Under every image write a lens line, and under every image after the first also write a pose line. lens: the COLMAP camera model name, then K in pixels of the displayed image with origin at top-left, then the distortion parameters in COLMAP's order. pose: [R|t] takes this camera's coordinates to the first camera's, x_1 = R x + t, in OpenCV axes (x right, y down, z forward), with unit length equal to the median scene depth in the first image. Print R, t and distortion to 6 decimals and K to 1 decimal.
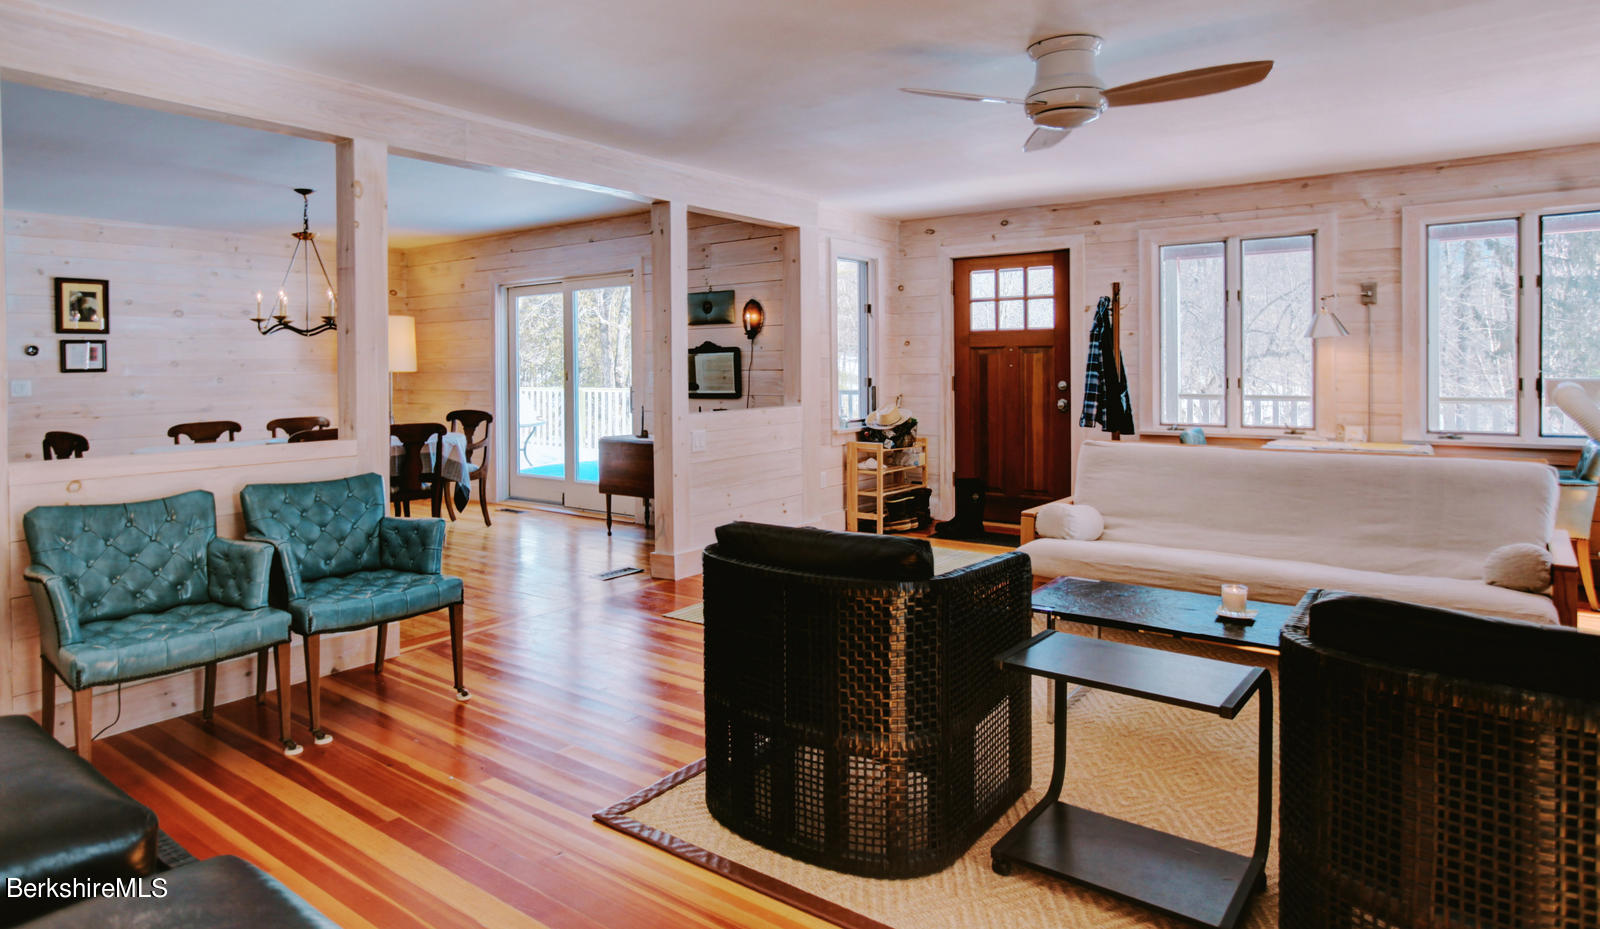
lens RADIAL K [[920.5, 0, 805.5], [0, 920.5, 372.7], [0, 0, 1]] dist [0.000781, -0.000125]
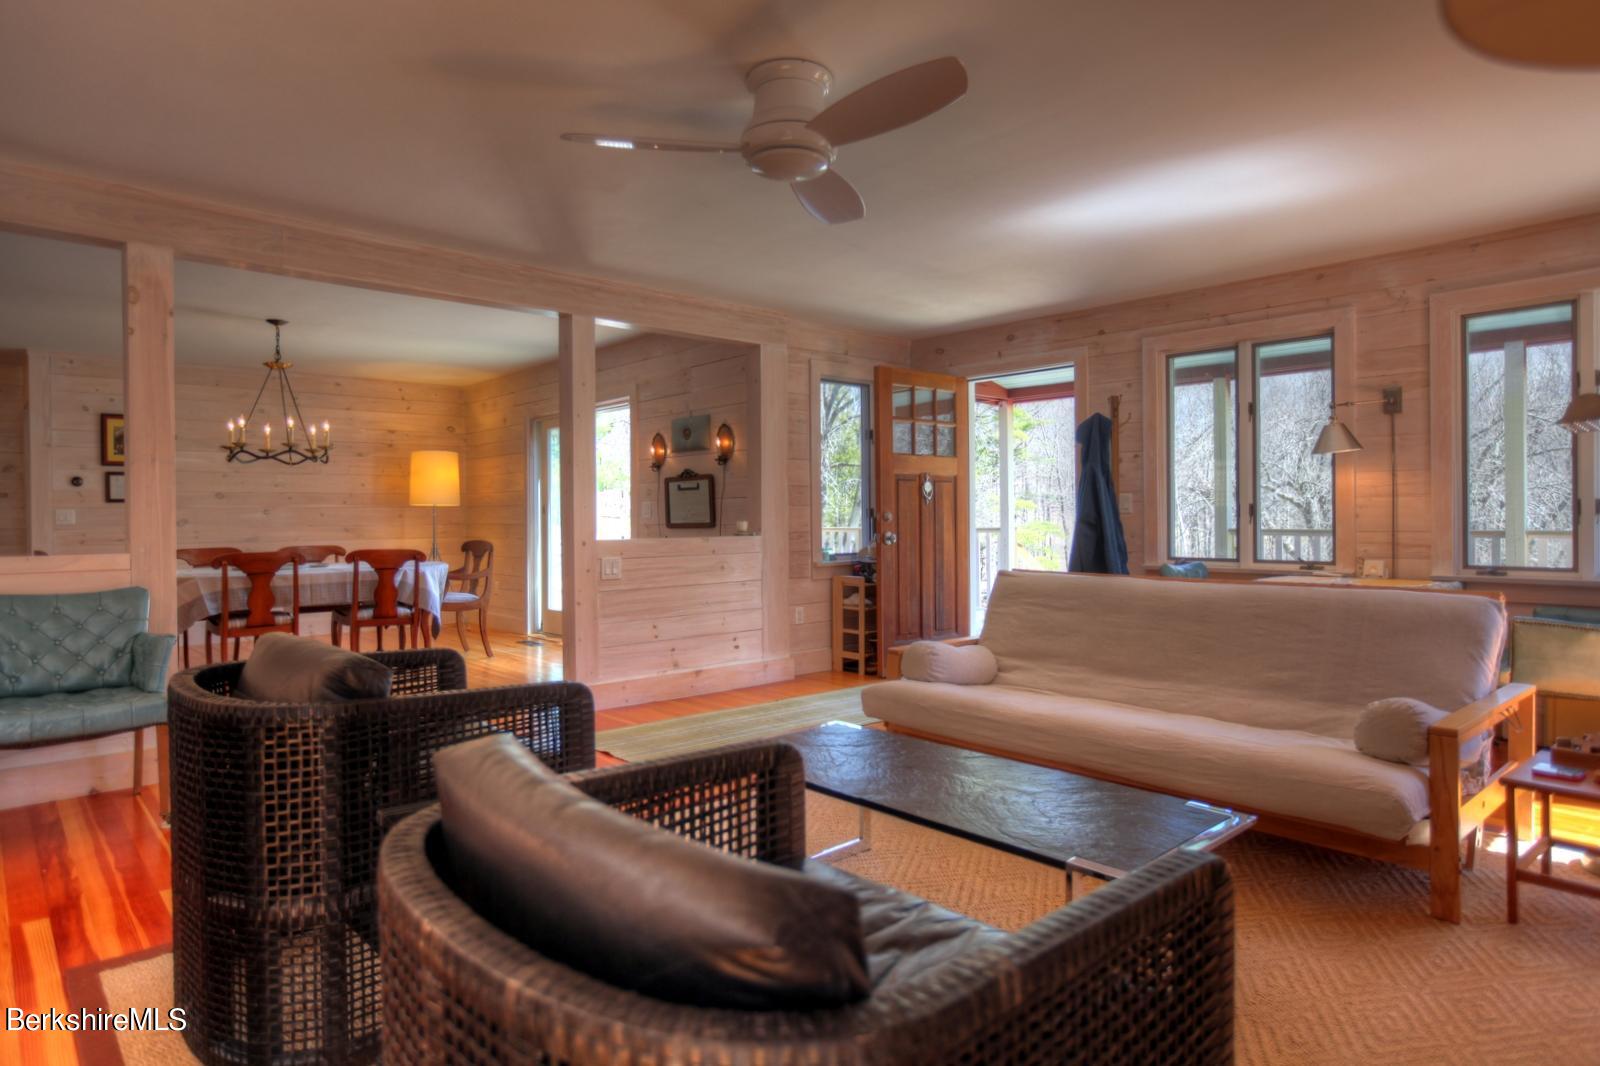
lens RADIAL K [[921.6, 0, 799.4], [0, 921.6, 509.3], [0, 0, 1]] dist [-0.004379, -0.000113]
pose [[0.987832, 0.000268, -0.155524, 0.196002], [-0.001310, 0.999977, -0.006602, 0.017495], [0.155519, 0.006726, 0.987810, 0.085761]]
